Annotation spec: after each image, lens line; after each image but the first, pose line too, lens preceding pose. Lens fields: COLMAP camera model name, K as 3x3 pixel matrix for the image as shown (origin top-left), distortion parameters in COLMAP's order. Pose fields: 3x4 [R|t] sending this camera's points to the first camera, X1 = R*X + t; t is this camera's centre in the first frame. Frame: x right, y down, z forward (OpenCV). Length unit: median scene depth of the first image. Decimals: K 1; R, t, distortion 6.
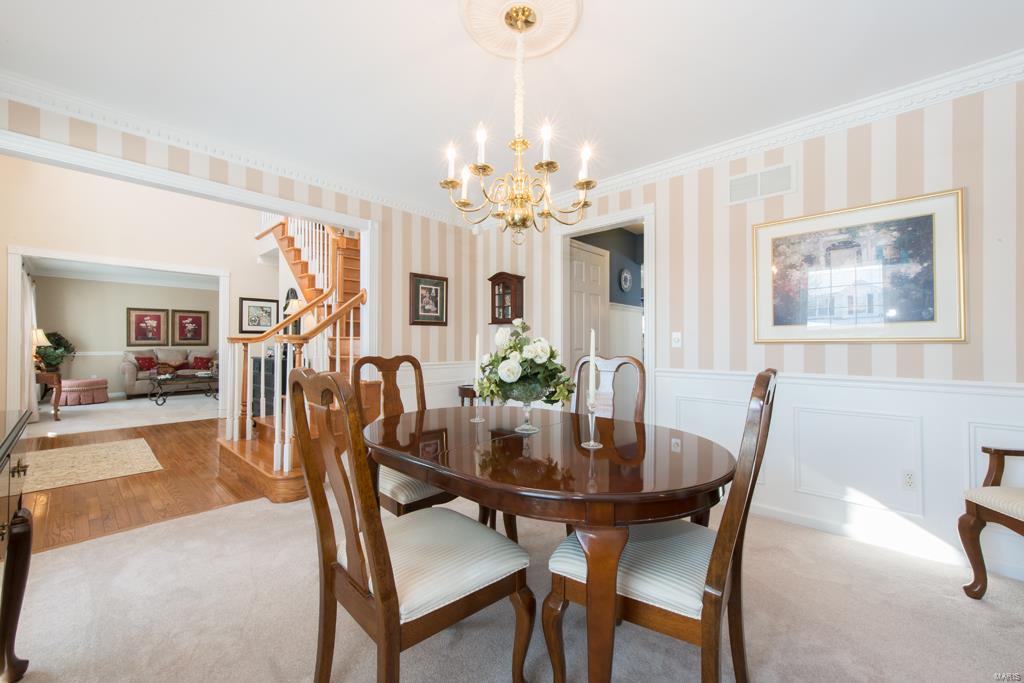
lens RADIAL K [[407.4, 0, 511.7], [0, 407.4, 336.9], [0, 0, 1]] dist [0.010191, -0.000311]
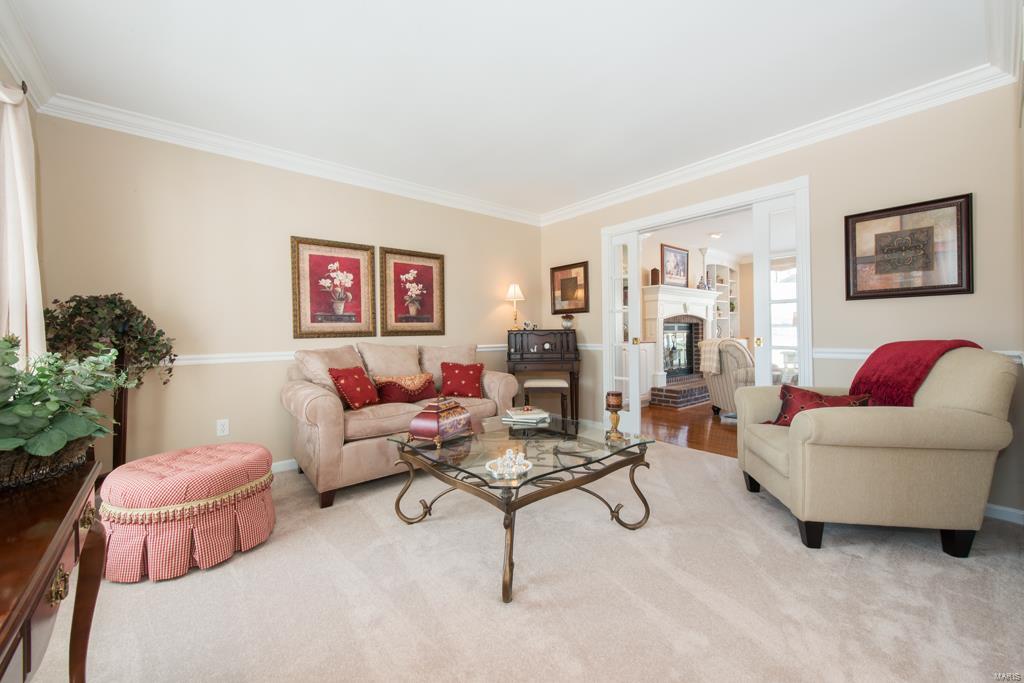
lens RADIAL K [[407.4, 0, 511.1], [0, 407.4, 332.5], [0, 0, 1]] dist [0.010191, -0.000311]
pose [[0.991169, -0.014505, -0.131810, -0.667627], [0.016083, 0.999811, 0.010914, 0.016617], [0.131626, -0.012937, 0.991215, 0.633285]]
